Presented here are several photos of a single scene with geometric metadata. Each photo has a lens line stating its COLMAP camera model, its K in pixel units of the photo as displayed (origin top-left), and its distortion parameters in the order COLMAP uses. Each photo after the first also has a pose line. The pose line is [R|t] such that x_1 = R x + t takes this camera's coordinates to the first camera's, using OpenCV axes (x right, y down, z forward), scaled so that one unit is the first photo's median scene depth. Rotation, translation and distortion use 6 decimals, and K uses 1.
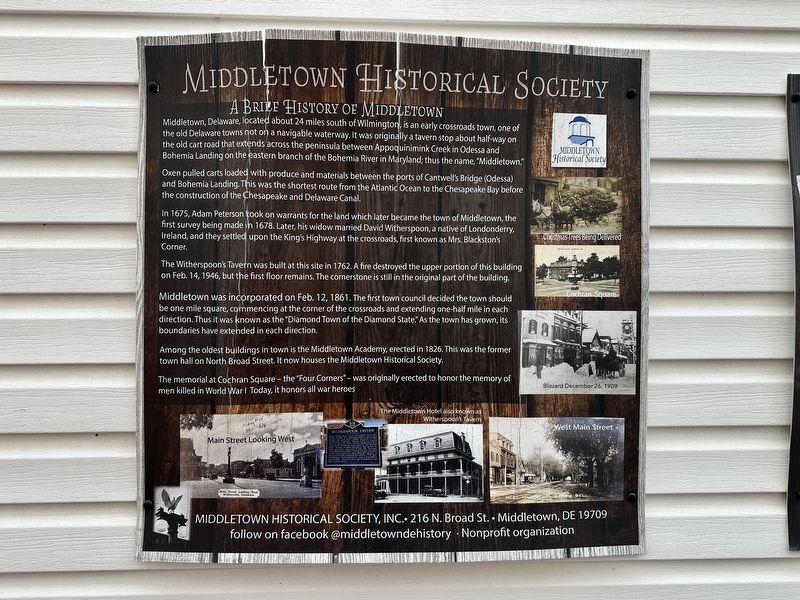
lens RADIAL K [[557.0, 0, 395.8], [0, 557.0, 295.8], [0, 0, 1]] dist [0.026242, -0.028513]
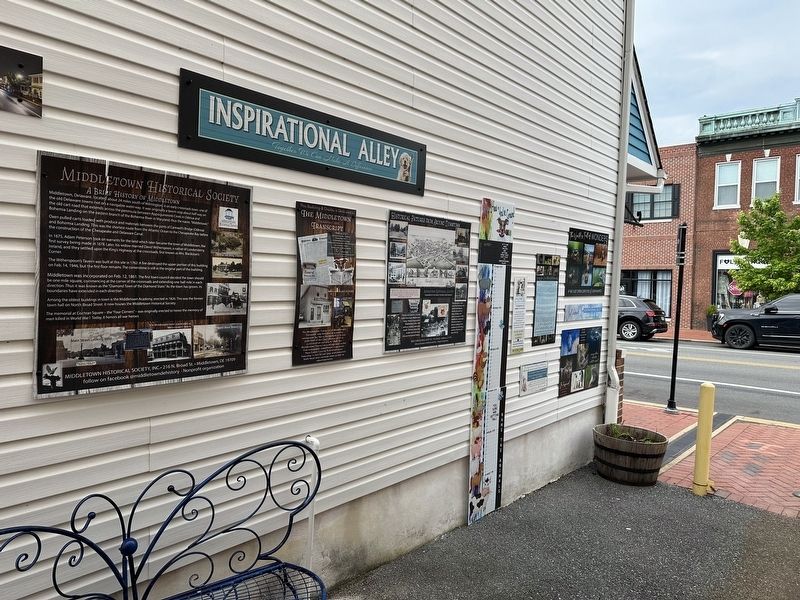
lens RADIAL K [[557.0, 0, 398.5], [0, 557.0, 300.5], [0, 0, 1]] dist [0.026242, -0.028513]
pose [[0.698023, -0.012718, 0.715963, -0.995697], [-0.040210, 0.997568, 0.056923, -0.074401], [-0.714946, -0.068523, 0.695814, -1.410672]]
